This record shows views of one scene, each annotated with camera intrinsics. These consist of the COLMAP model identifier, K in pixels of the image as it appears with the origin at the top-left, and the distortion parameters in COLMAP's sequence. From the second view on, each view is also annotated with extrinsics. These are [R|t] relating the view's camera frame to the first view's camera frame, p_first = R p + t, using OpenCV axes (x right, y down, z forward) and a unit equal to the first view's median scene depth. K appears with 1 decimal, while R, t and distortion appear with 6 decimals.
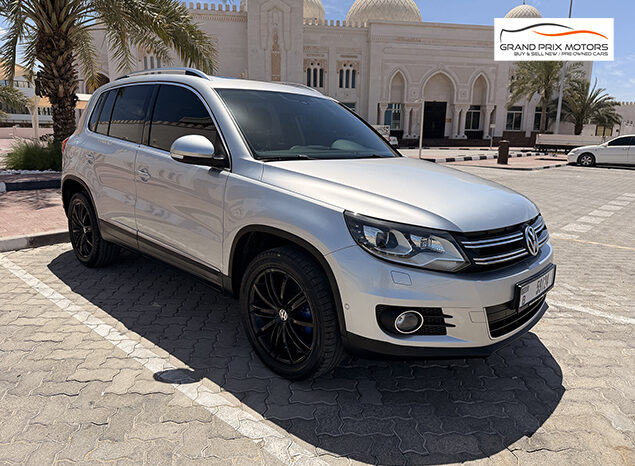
lens RADIAL K [[443.4, 0, 314.1], [0, 443.4, 236.0], [0, 0, 1]] dist [0.003768, -0.008321]
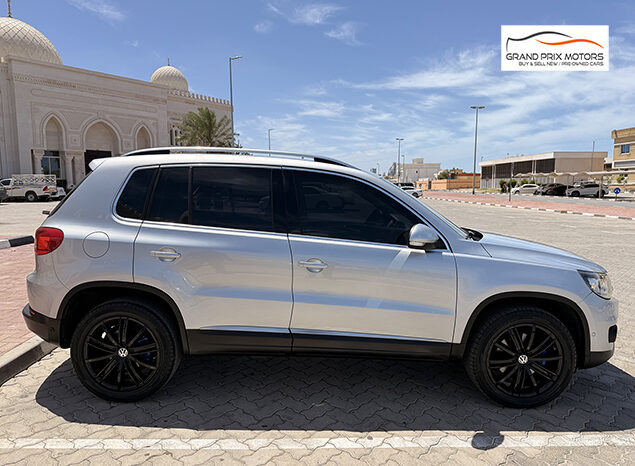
lens RADIAL K [[443.4, 0, 314.1], [0, 443.4, 236.0], [0, 0, 1]] dist [0.003768, -0.008321]
pose [[0.728240, -0.091698, 0.679160, -0.058220], [0.160994, 0.986165, -0.039479, -0.009273], [-0.666144, 0.138091, 0.732928, 0.017918]]
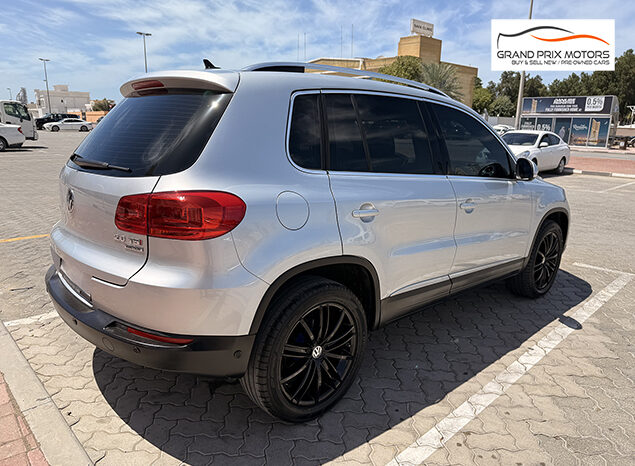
lens RADIAL K [[446.8, 0, 317.5], [0, 446.8, 233.0], [0, 0, 1]] dist [0.005858, -0.004170]
pose [[0.088279, -0.252636, 0.963526, -0.075771], [0.203957, 0.951392, 0.230768, -0.020756], [-0.974991, 0.176146, 0.135515, 0.068633]]
